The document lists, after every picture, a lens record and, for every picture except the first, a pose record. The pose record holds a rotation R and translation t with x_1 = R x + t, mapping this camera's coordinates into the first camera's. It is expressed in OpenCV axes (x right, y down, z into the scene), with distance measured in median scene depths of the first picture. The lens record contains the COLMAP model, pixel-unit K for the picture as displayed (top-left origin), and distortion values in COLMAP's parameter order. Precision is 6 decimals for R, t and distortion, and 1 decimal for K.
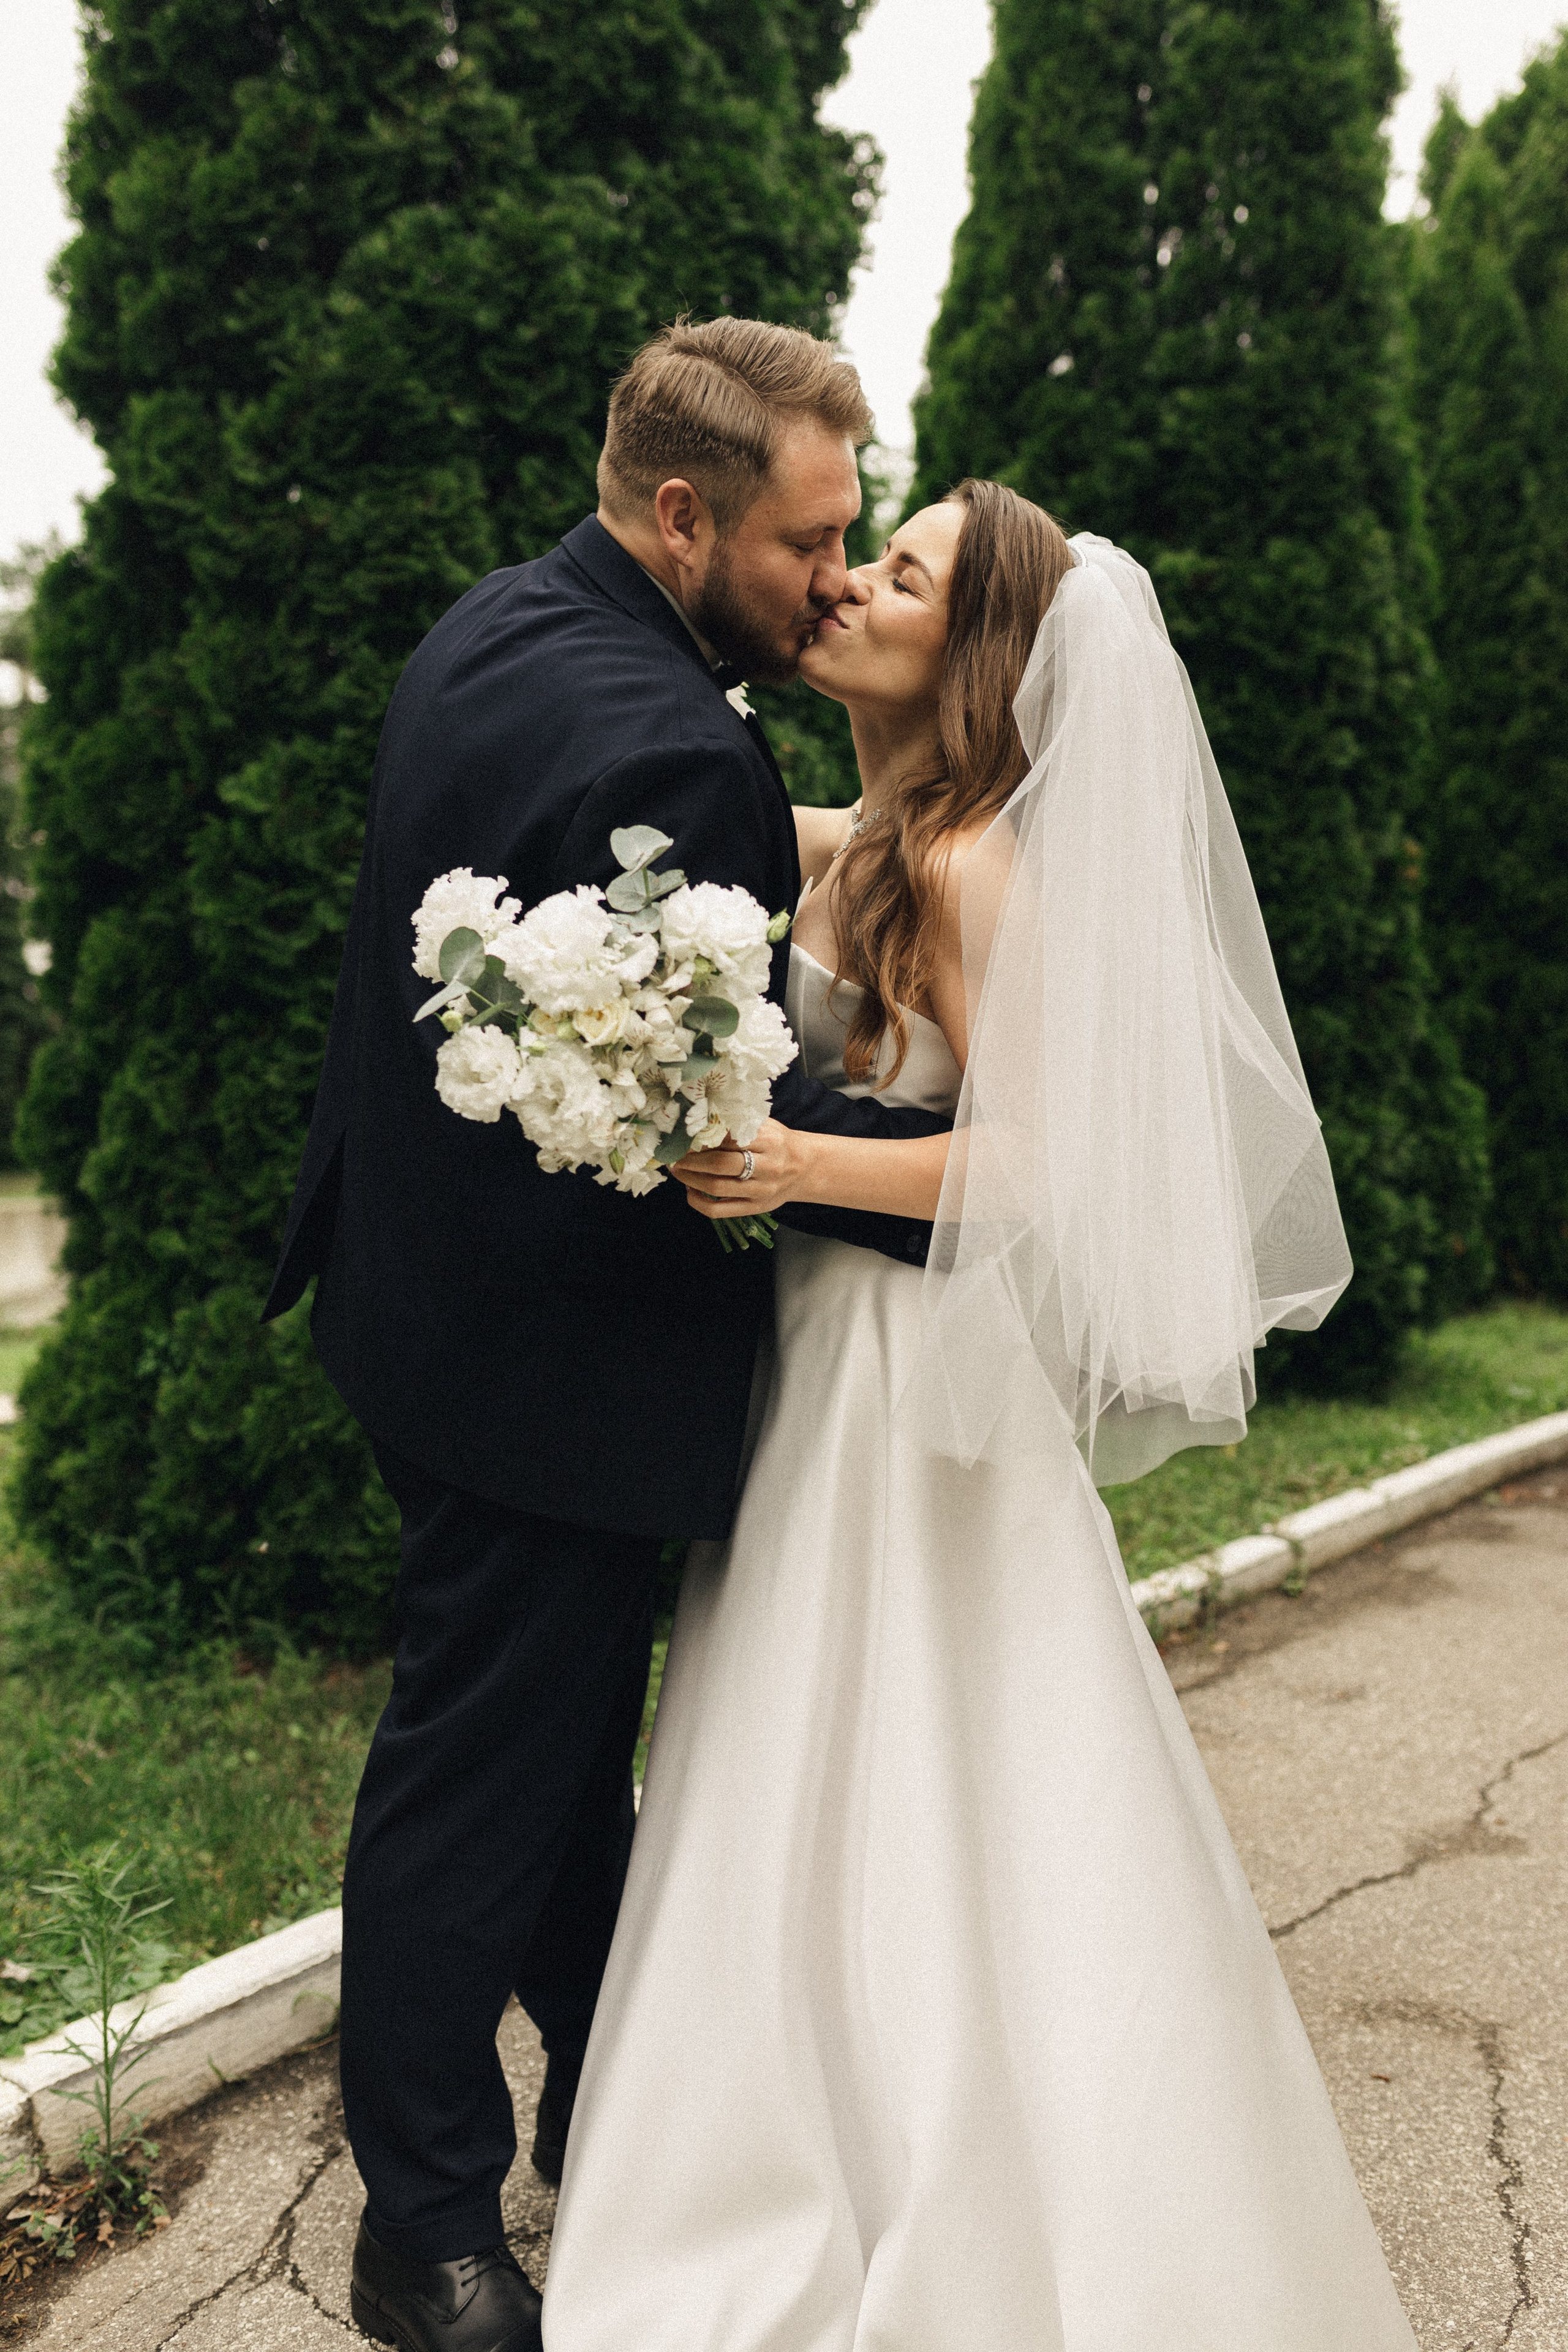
lens RADIAL K [[2234.3, 0, 778.8], [0, 2234.3, 1166.6], [0, 0, 1]] dist [-0.004925, 0.000000]
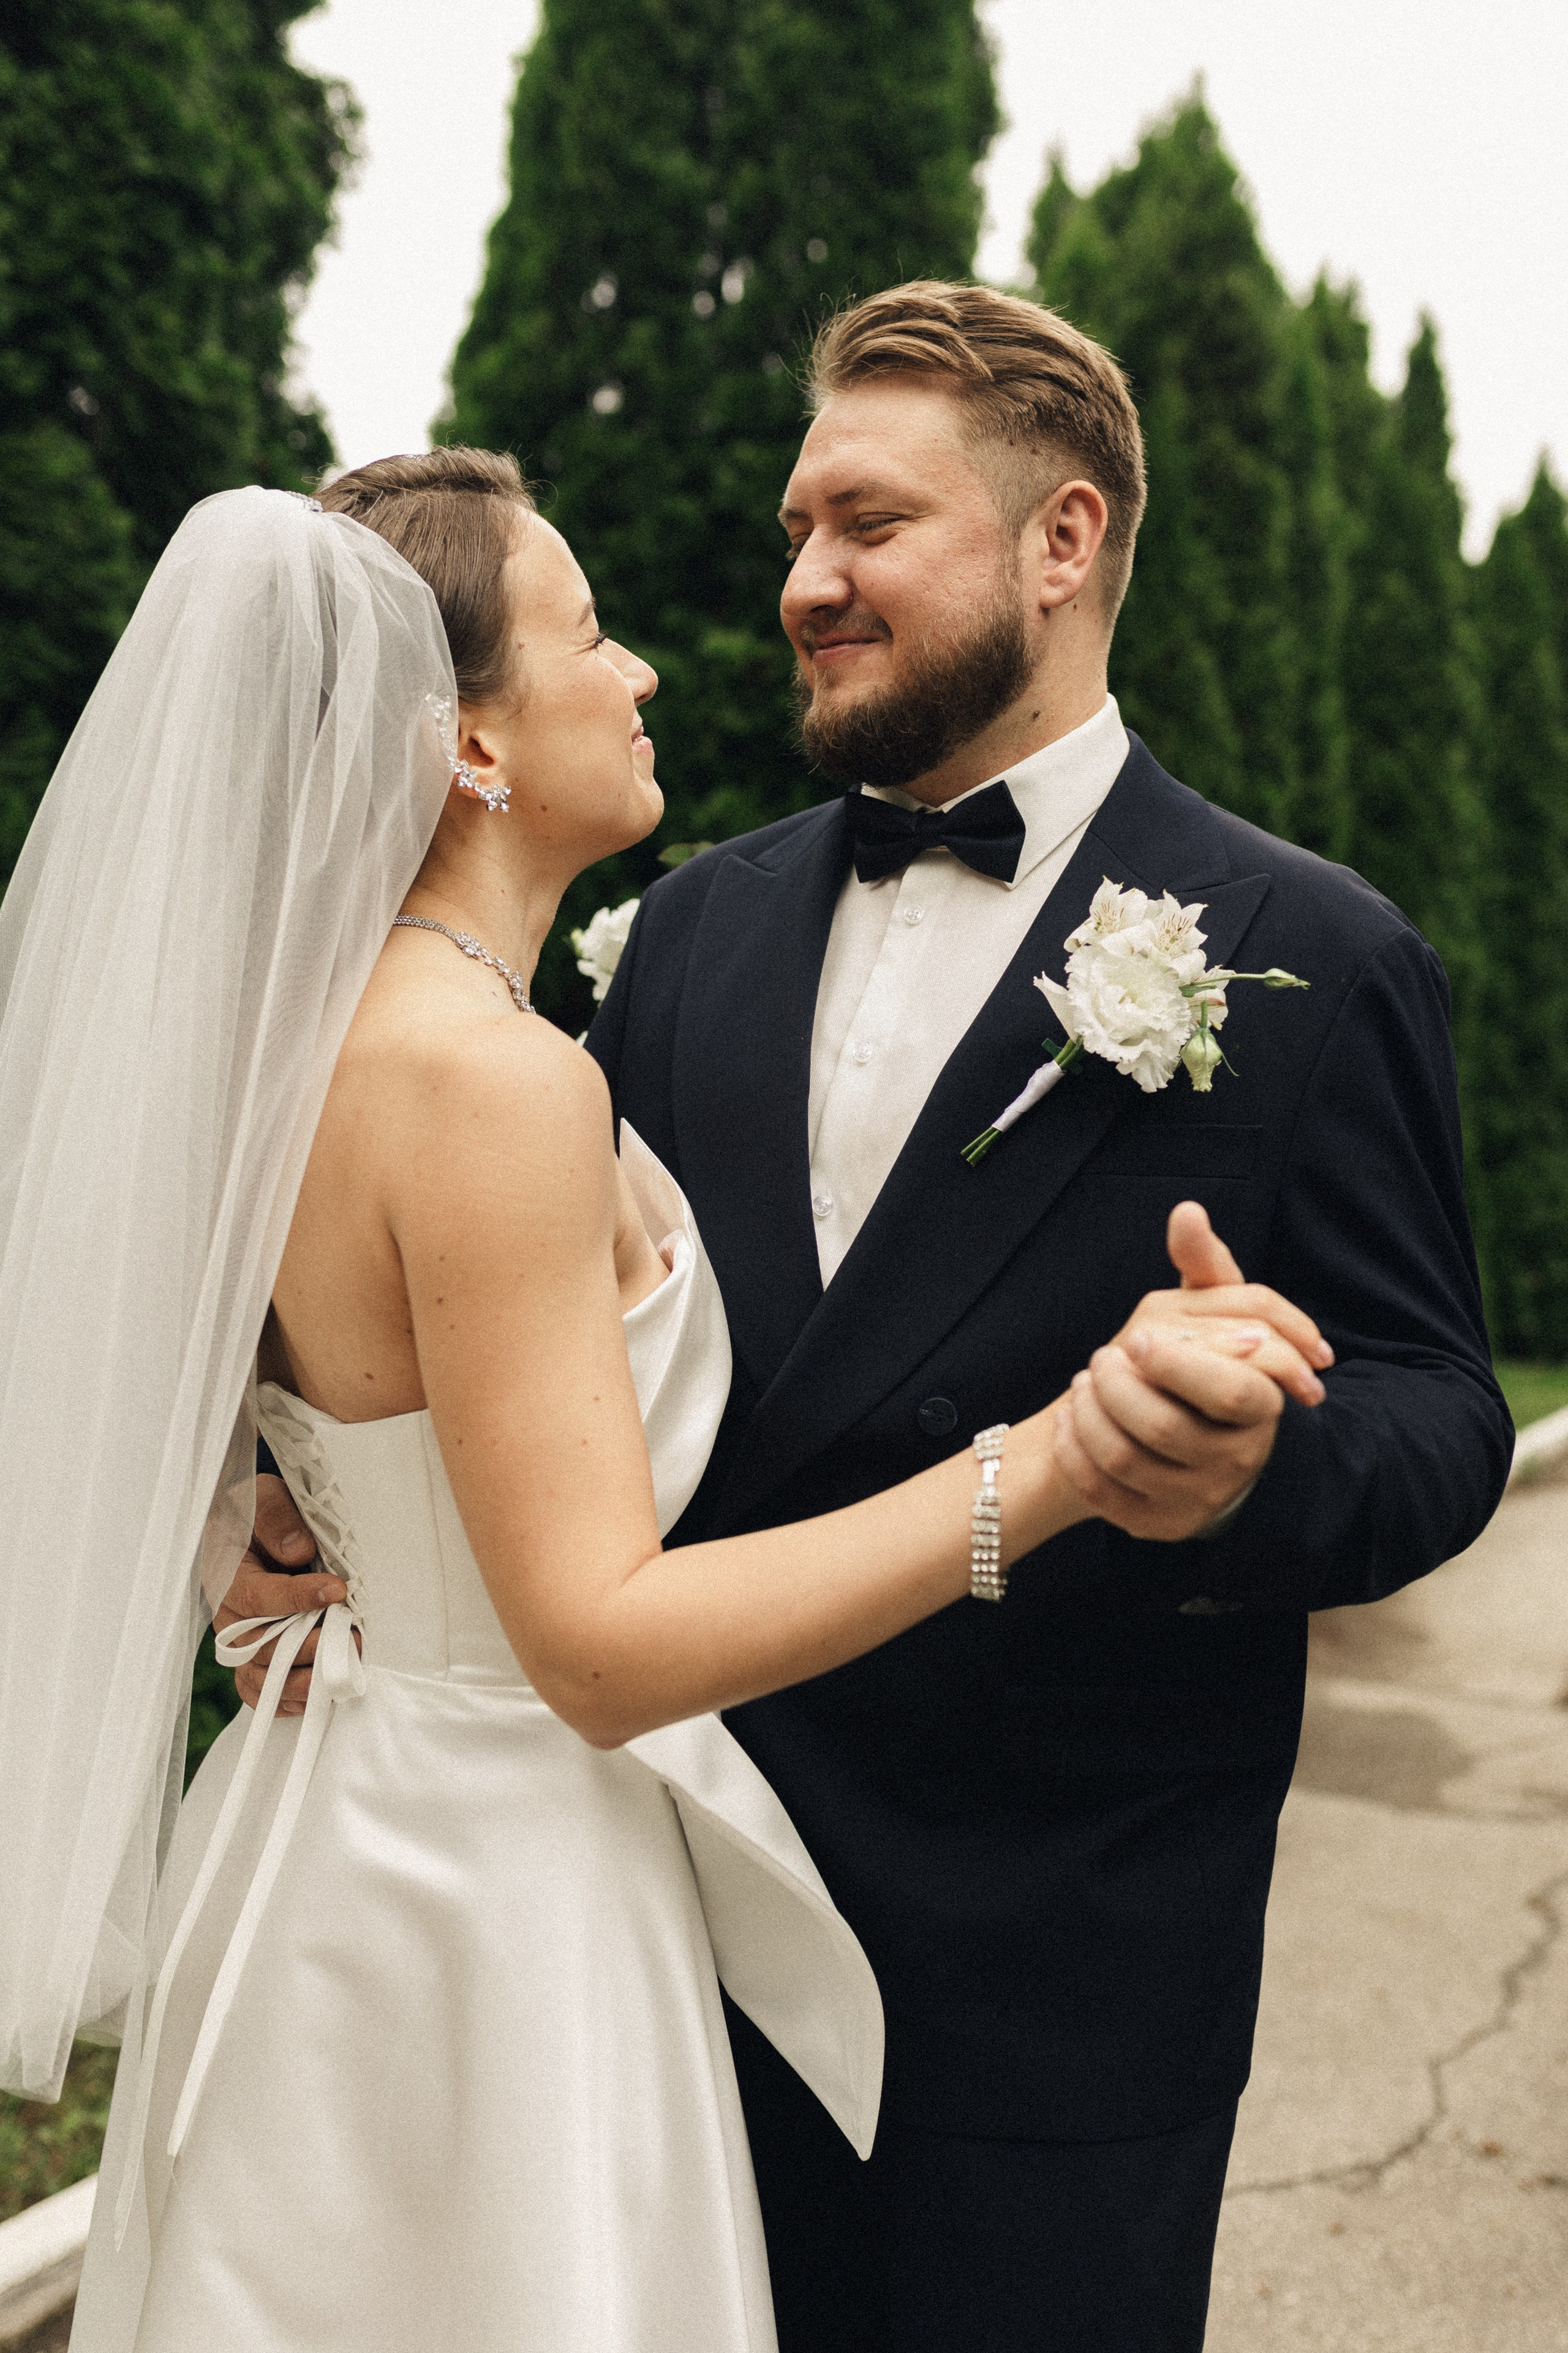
lens RADIAL K [[2389.0, 0, 864.2], [0, 2389.0, 1258.3], [0, 0, 1]] dist [-0.015568, 0.000000]
pose [[0.975490, 0.032004, 0.217704, 0.045885], [-0.031562, 0.999487, -0.005510, -0.039344], [-0.217769, -0.001496, 0.975999, 0.118303]]
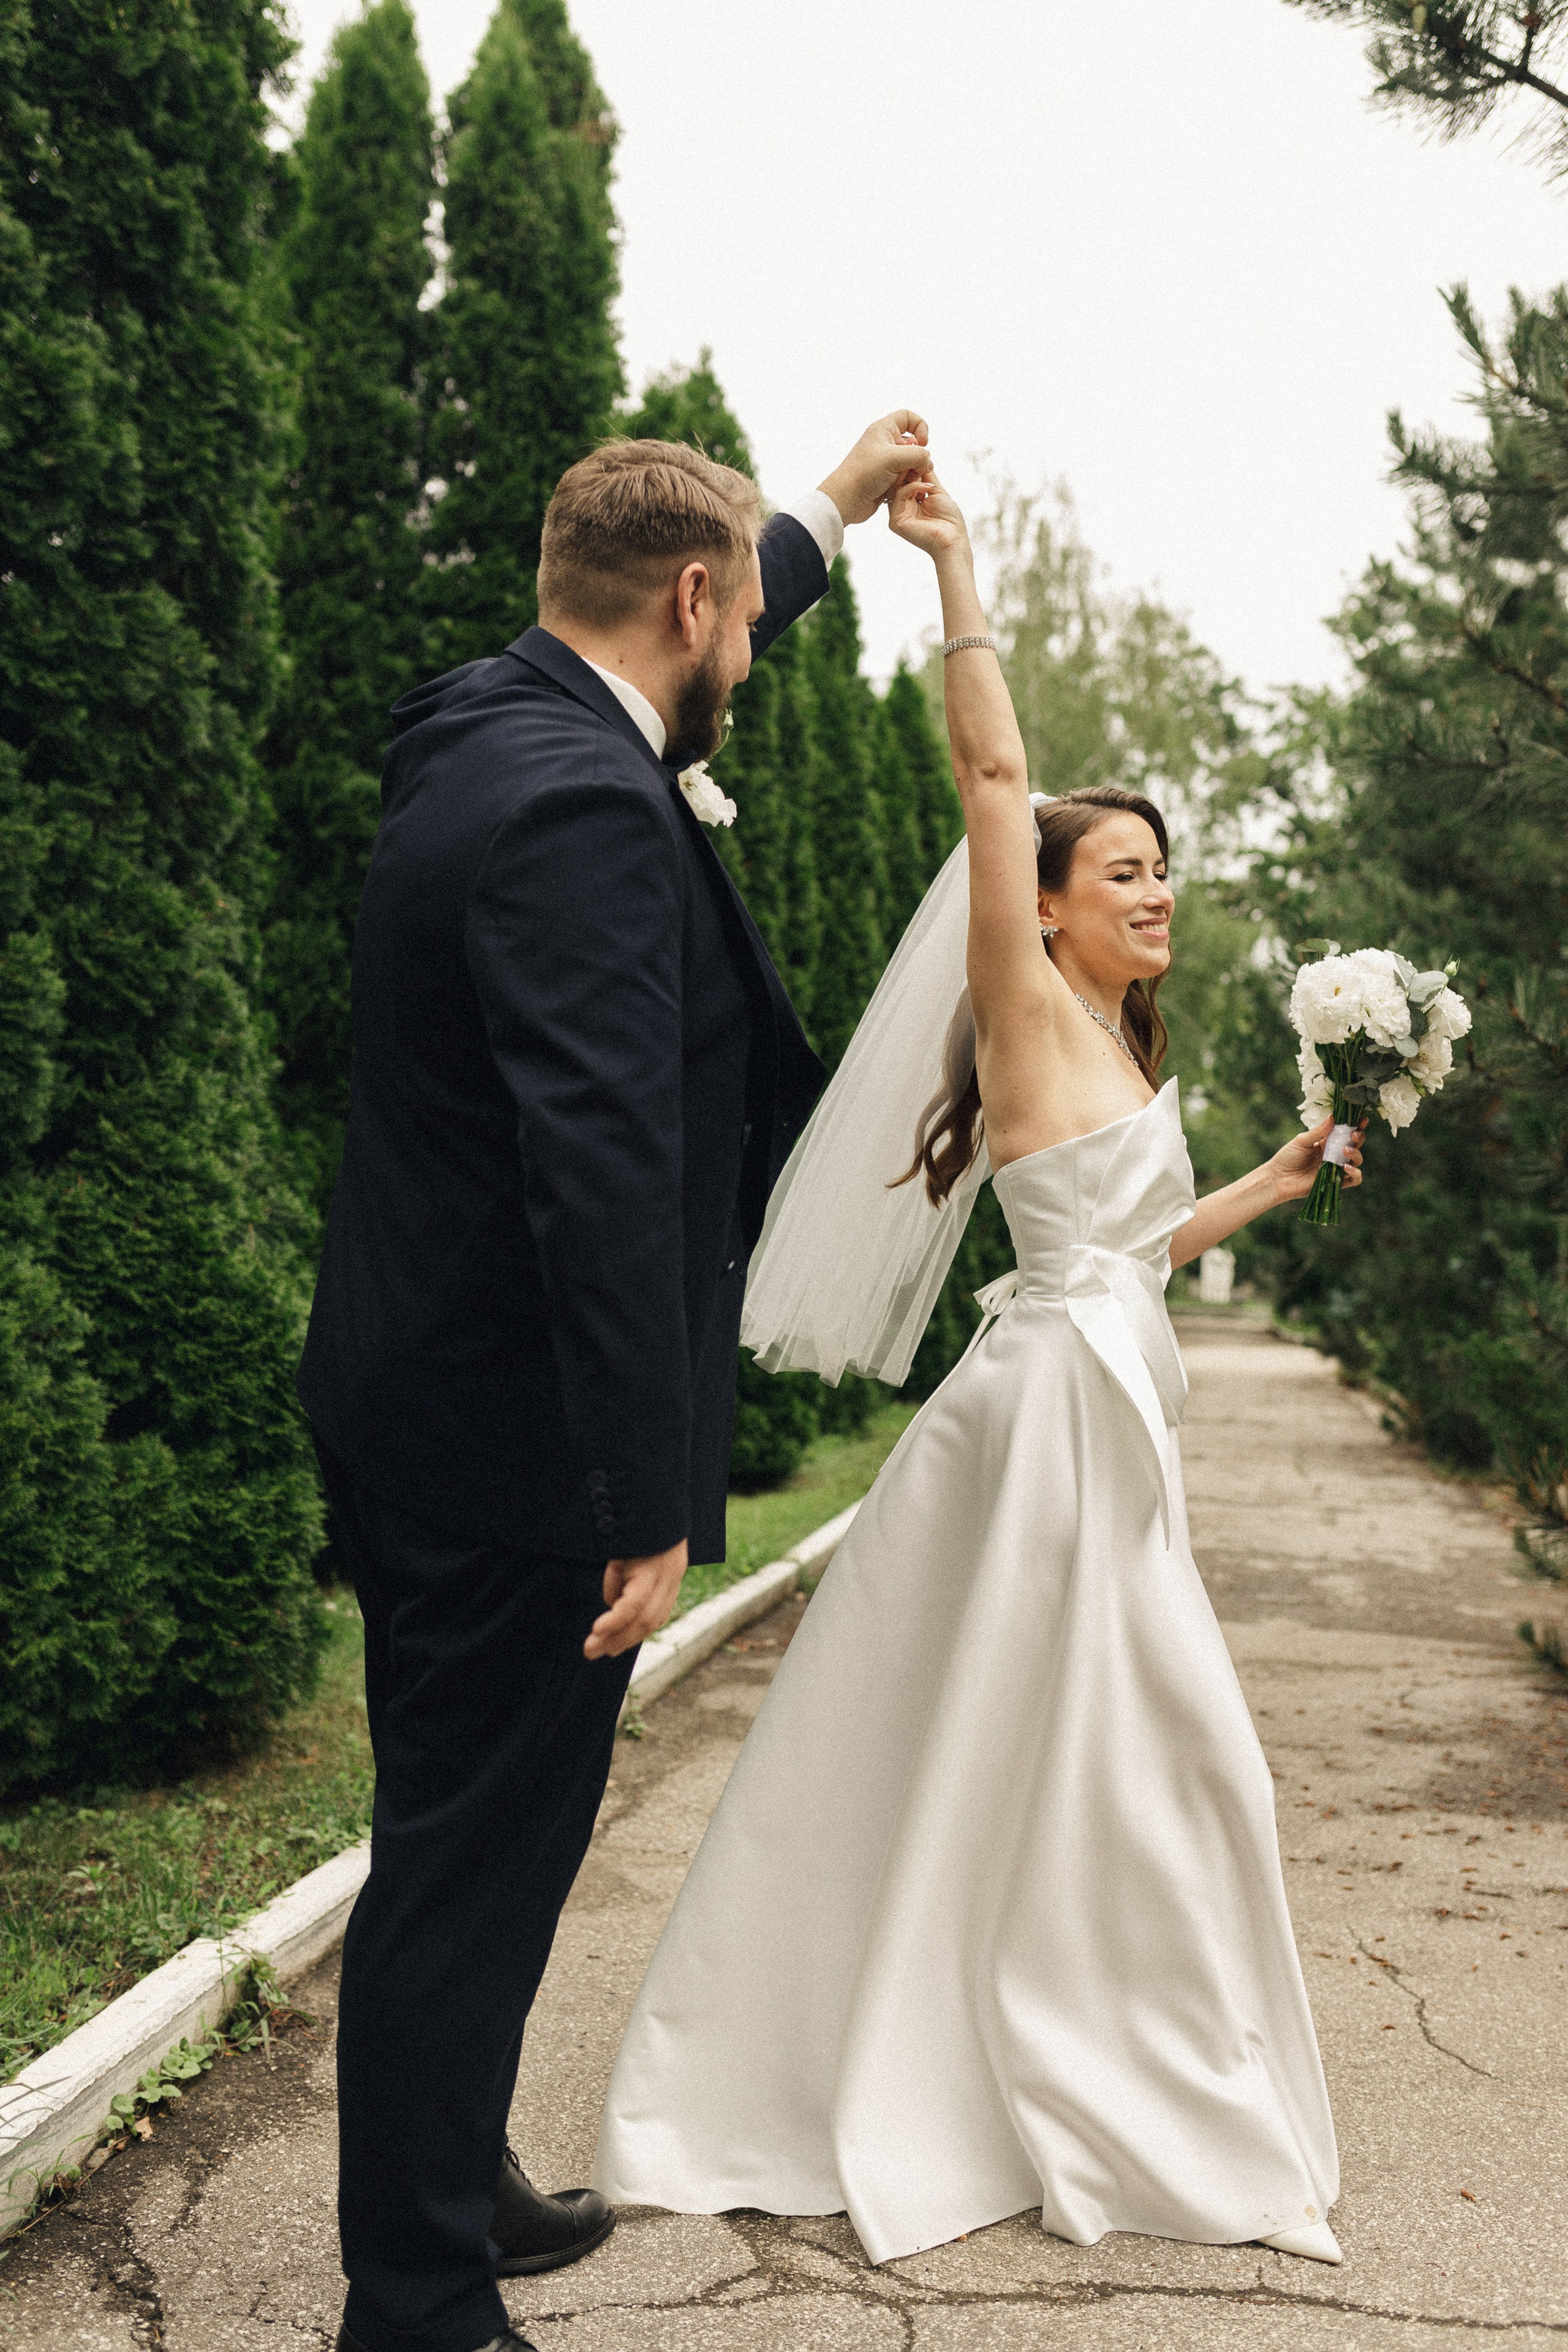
lens RADIAL K [[2234.3, 0, 775.8], [0, 2234.3, 1163.8], [0, 0, 1]] dist [-0.004925, 0.000000]
pose [[0.881428, 0.065406, 0.467769, -0.200563], [-0.020358, 0.994706, -0.100724, 0.021971], [-0.471880, 0.079258, 0.878093, 0.003168]]
